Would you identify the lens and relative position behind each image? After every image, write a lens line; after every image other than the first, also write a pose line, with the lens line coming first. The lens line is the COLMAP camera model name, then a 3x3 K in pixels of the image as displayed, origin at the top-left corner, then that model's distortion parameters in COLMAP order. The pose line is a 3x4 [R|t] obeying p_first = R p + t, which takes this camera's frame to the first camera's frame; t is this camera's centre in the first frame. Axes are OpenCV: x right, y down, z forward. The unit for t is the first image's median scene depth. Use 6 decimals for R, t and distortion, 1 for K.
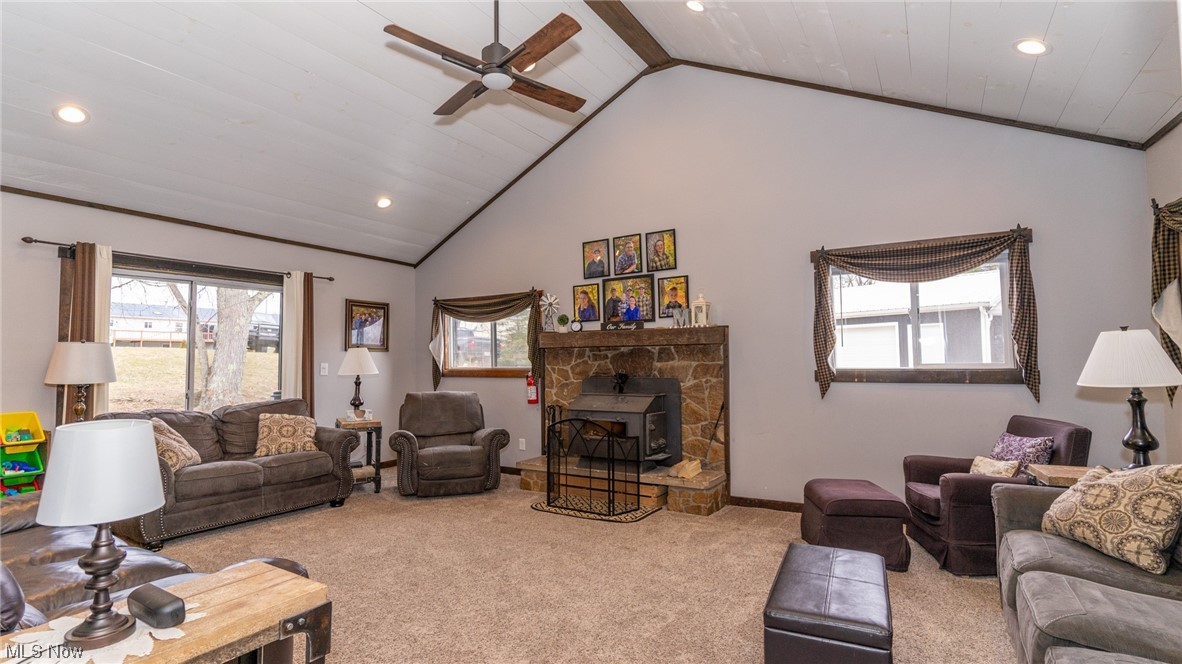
lens RADIAL K [[559.7, 0, 594.8], [0, 559.7, 336.9], [0, 0, 1]] dist [-0.002425, -0.000407]
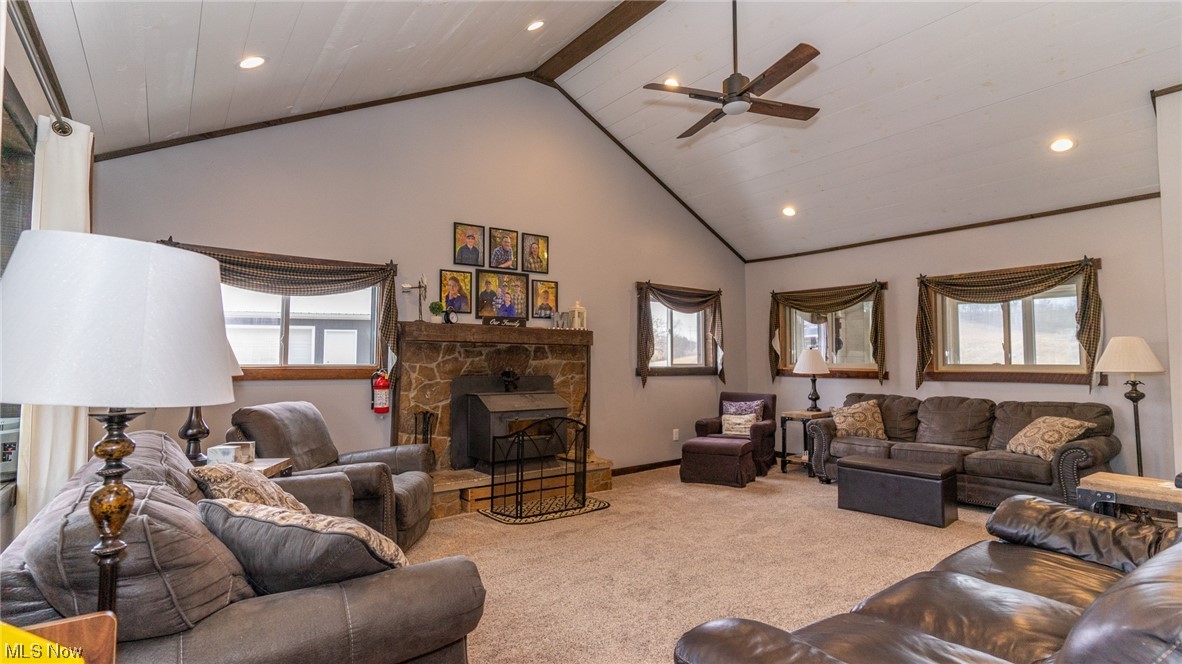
lens RADIAL K [[559.7, 0, 595.1], [0, 559.7, 329.7], [0, 0, 1]] dist [-0.002425, -0.000407]
pose [[0.359862, 0.062684, 0.930897, -0.793209], [-0.050706, 0.997580, -0.047573, 0.031389], [-0.931627, -0.030082, 0.362170, 0.505301]]
